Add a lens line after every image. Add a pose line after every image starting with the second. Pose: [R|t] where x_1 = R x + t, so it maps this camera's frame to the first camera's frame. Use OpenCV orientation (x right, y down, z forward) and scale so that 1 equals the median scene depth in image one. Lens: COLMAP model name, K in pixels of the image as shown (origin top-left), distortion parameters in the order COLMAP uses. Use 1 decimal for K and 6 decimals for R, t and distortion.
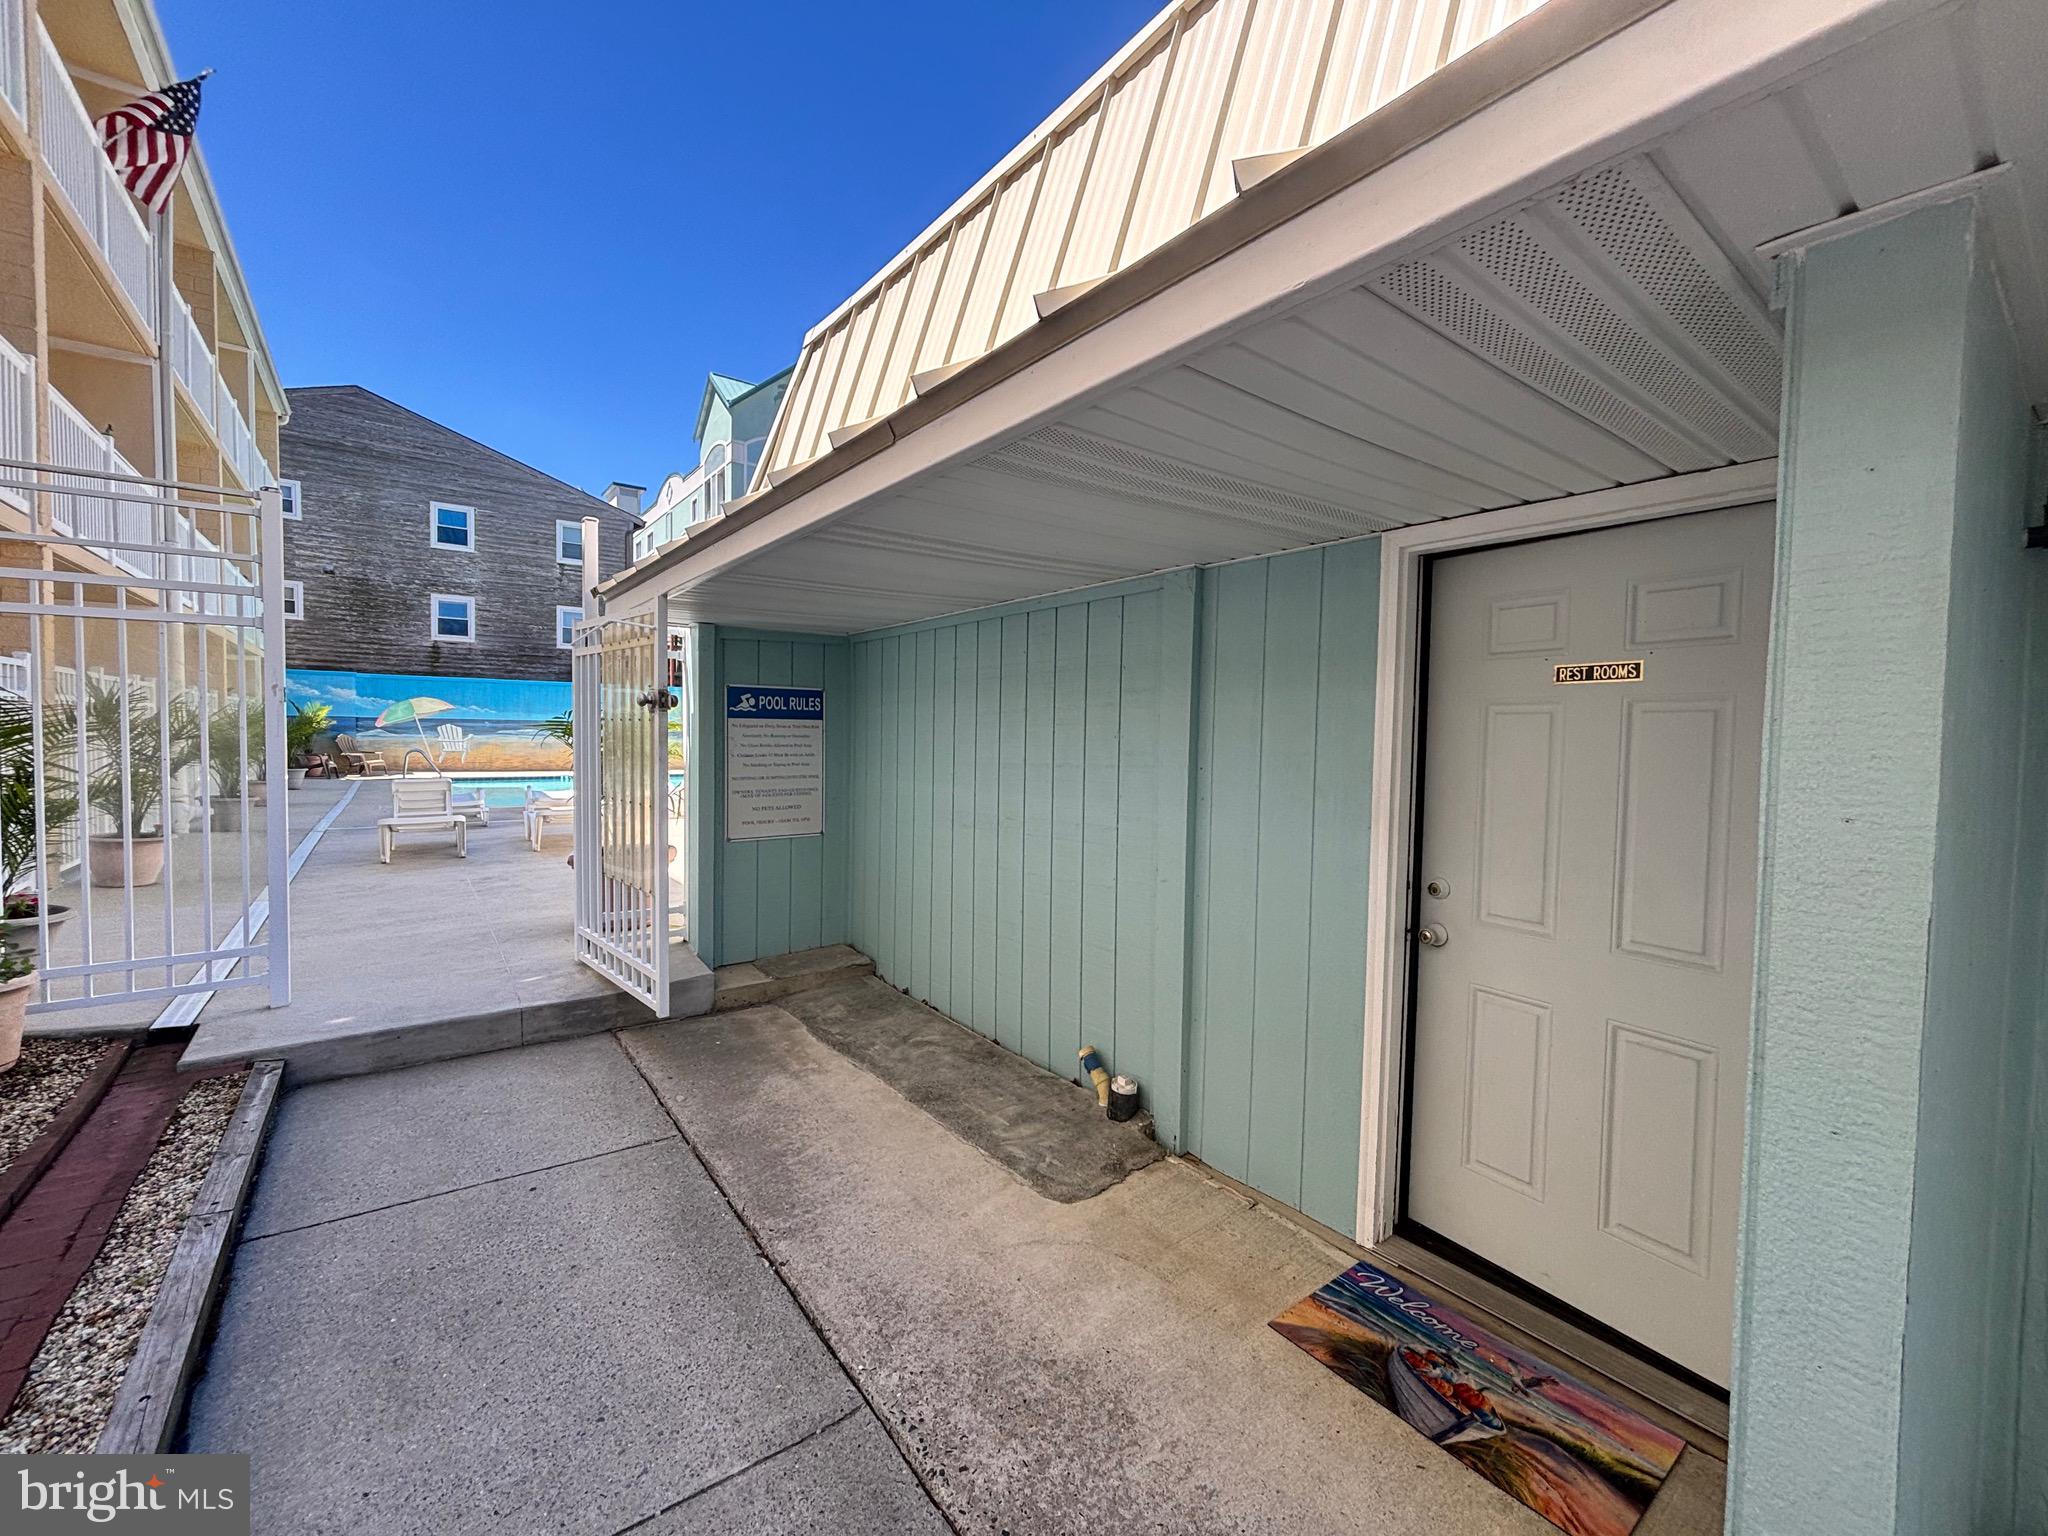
lens RADIAL K [[824.6, 0, 1021.2], [0, 824.6, 764.0], [0, 0, 1]] dist [0.003876, 0.000542]
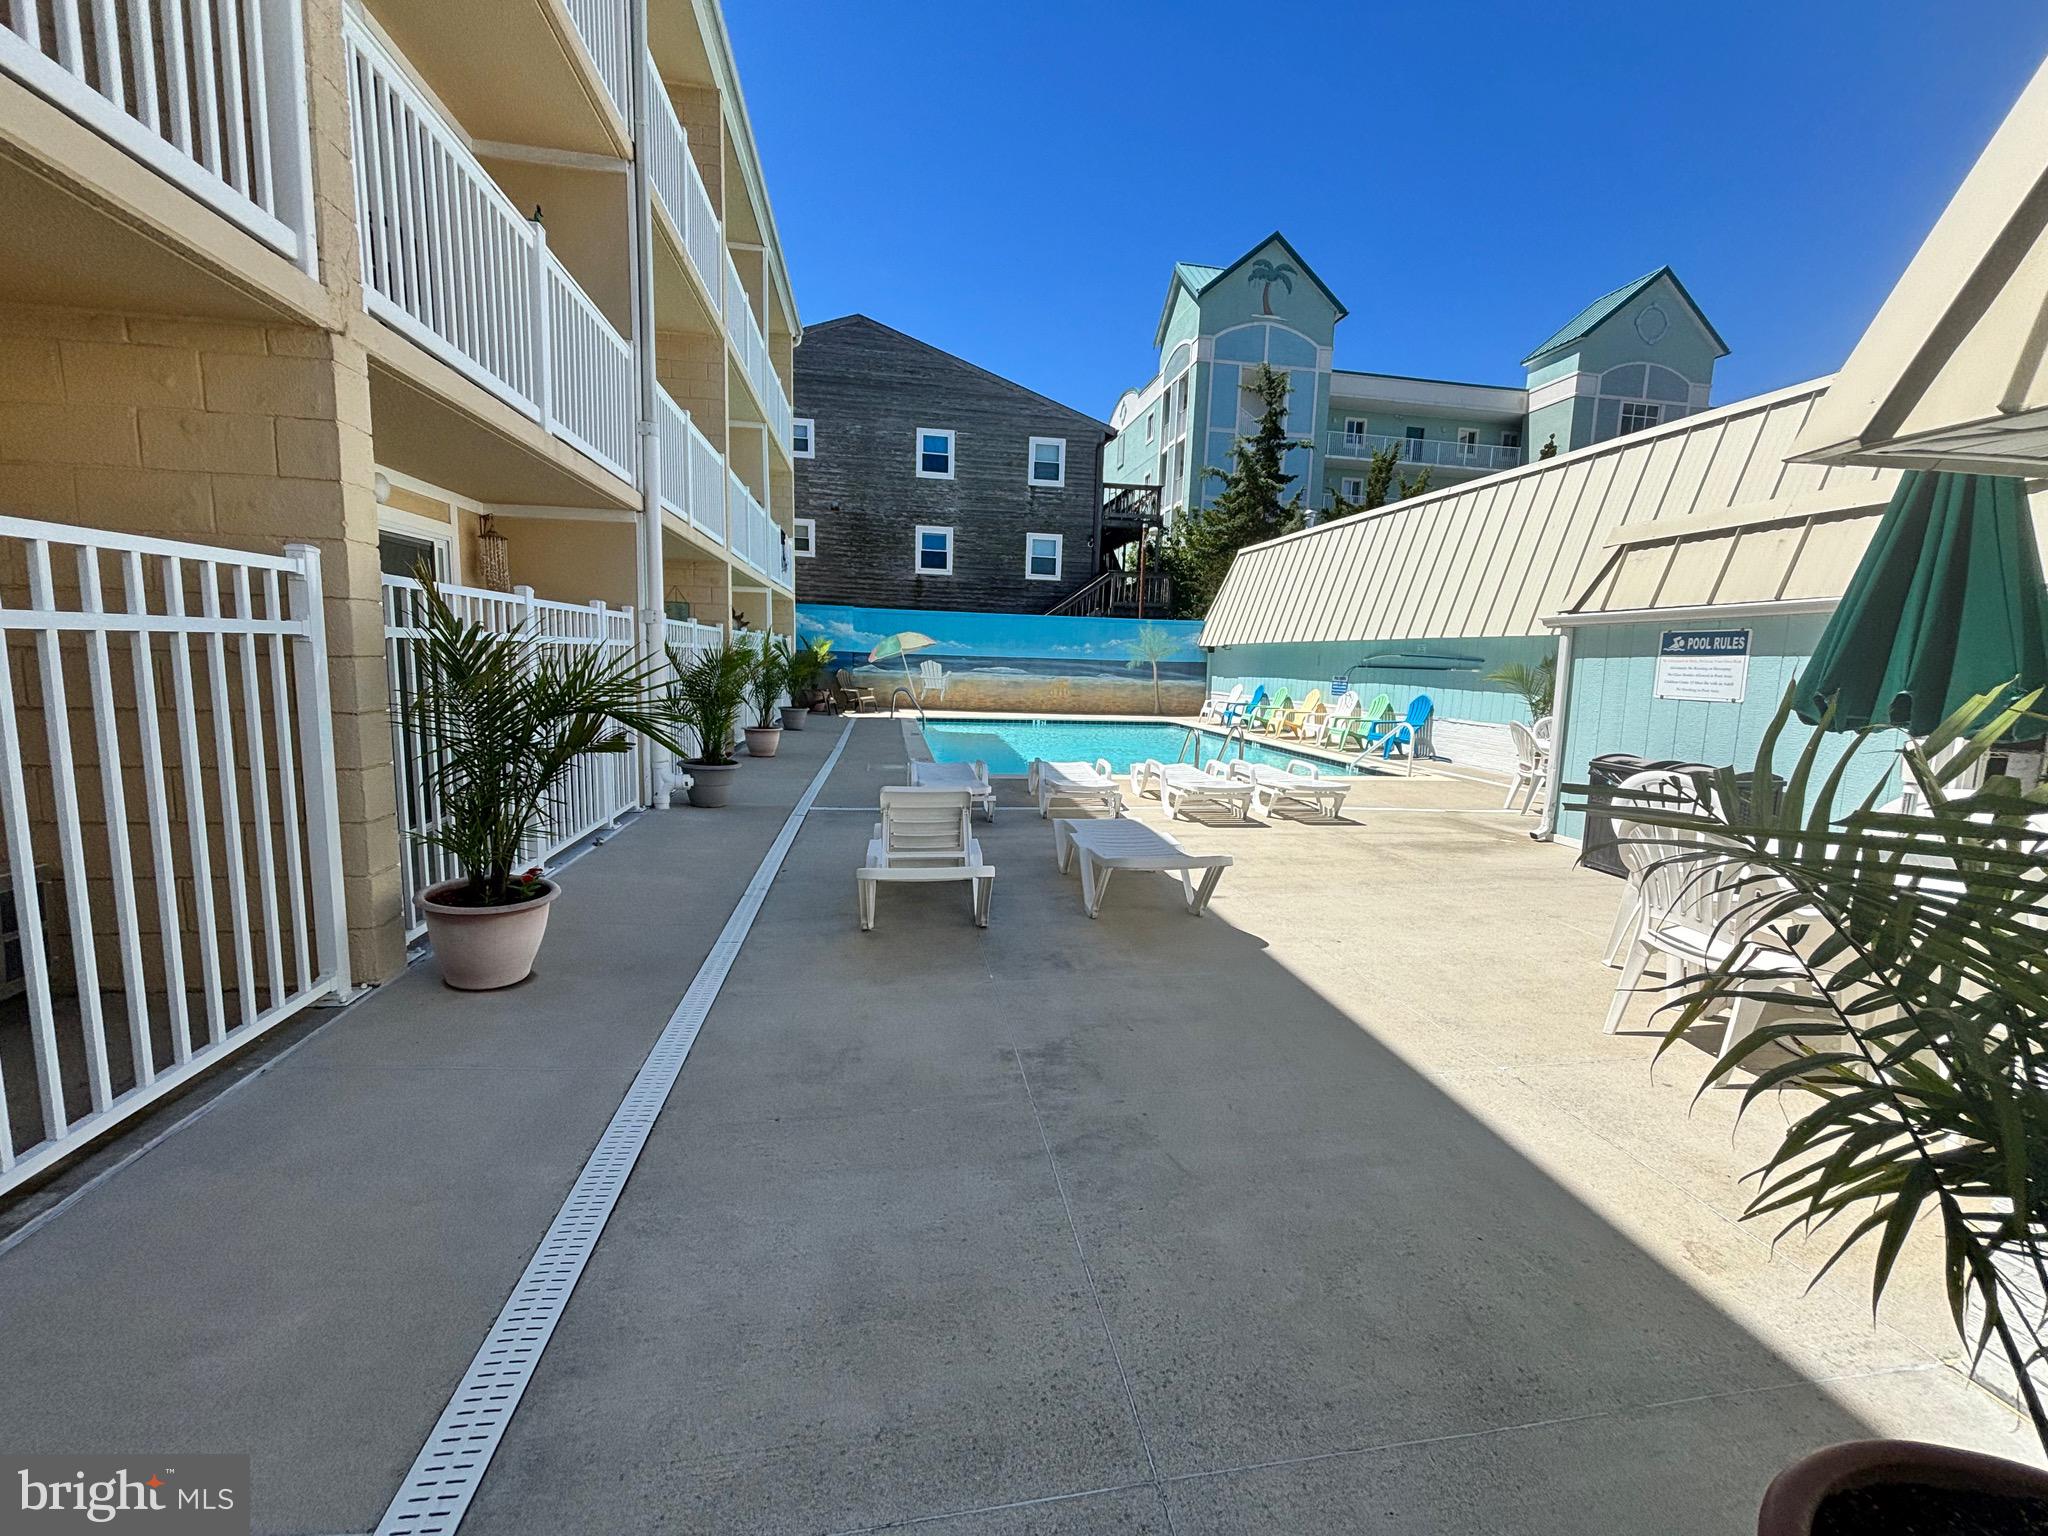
lens RADIAL K [[828.3, 0, 1037.9], [0, 828.3, 774.7], [0, 0, 1]] dist [0.000550, 0.000036]
pose [[0.893639, 0.075327, -0.442419, -0.155631], [-0.034774, 0.994472, 0.099081, -0.016654], [0.447436, -0.073159, 0.891318, 0.203418]]
